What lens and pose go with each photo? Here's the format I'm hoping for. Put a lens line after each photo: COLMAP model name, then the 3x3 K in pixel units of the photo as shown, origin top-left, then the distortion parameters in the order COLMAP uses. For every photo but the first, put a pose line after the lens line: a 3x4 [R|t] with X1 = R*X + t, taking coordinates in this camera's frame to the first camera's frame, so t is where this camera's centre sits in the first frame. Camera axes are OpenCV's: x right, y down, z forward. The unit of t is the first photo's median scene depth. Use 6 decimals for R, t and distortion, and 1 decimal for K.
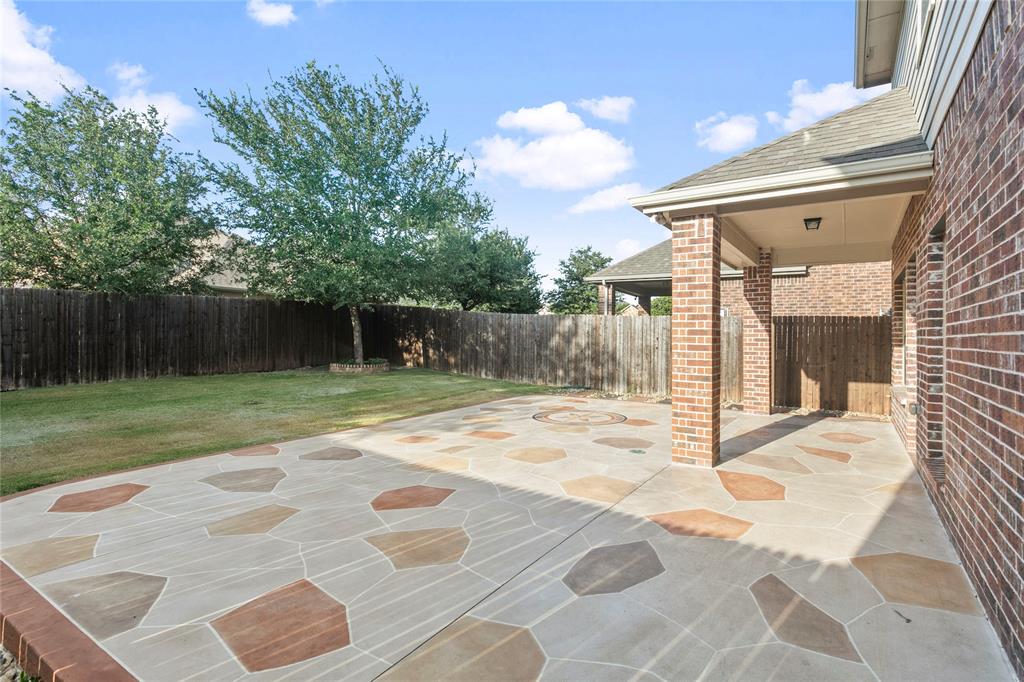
lens RADIAL K [[509.3, 0, 512.0], [0, 509.3, 341.0], [0, 0, 1]] dist [0.000715, 0.000234]
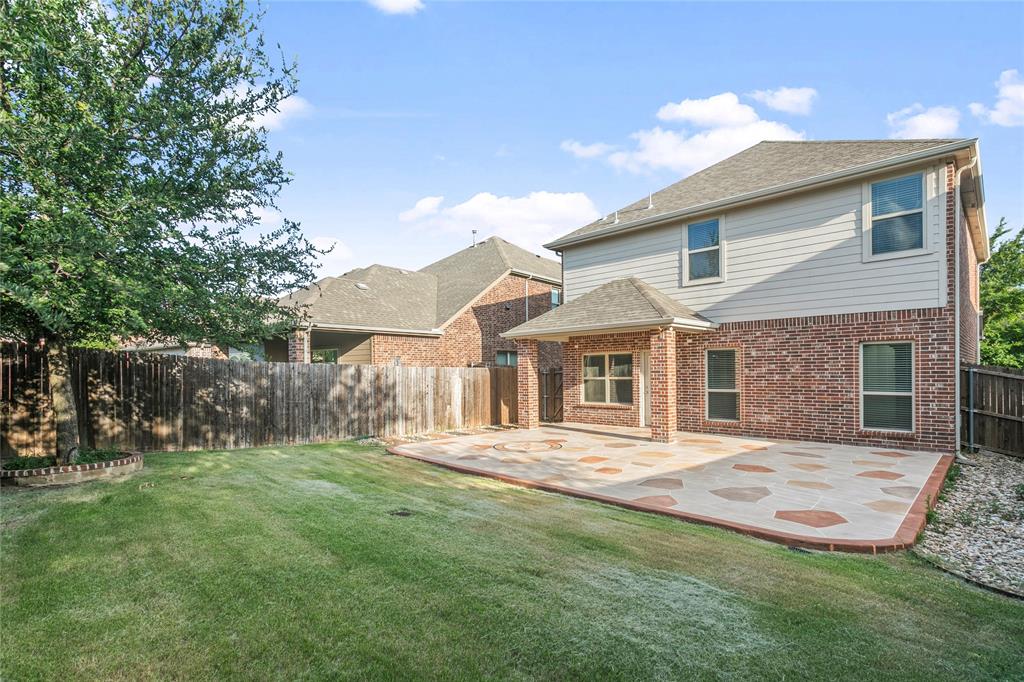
lens RADIAL K [[489.6, 0, 516.5], [0, 489.6, 352.0], [0, 0, 1]] dist [0.010866, 0.000261]
pose [[0.177340, 0.027229, 0.983773, -0.765147], [0.022222, 0.999252, -0.031664, -0.040287], [-0.983899, 0.027477, 0.176603, 0.517105]]
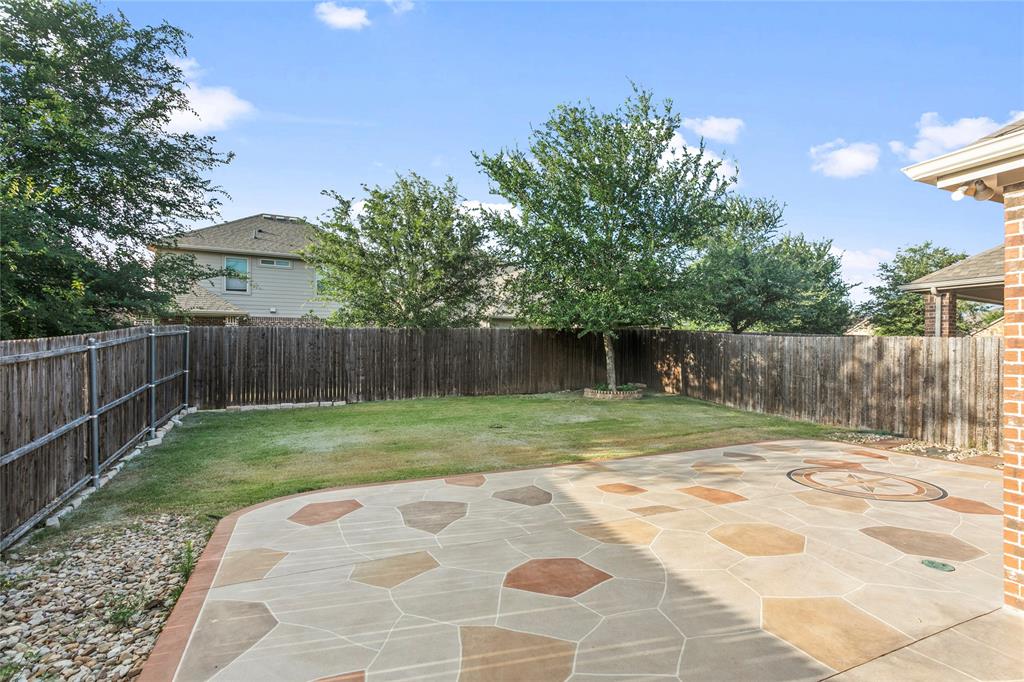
lens RADIAL K [[489.6, 0, 516.5], [0, 489.6, 352.0], [0, 0, 1]] dist [0.010866, 0.000261]
pose [[0.845605, -0.004119, -0.533794, 0.059814], [-0.003603, 0.999903, -0.013424, -0.016610], [0.533797, 0.013274, 0.845508, 0.090288]]
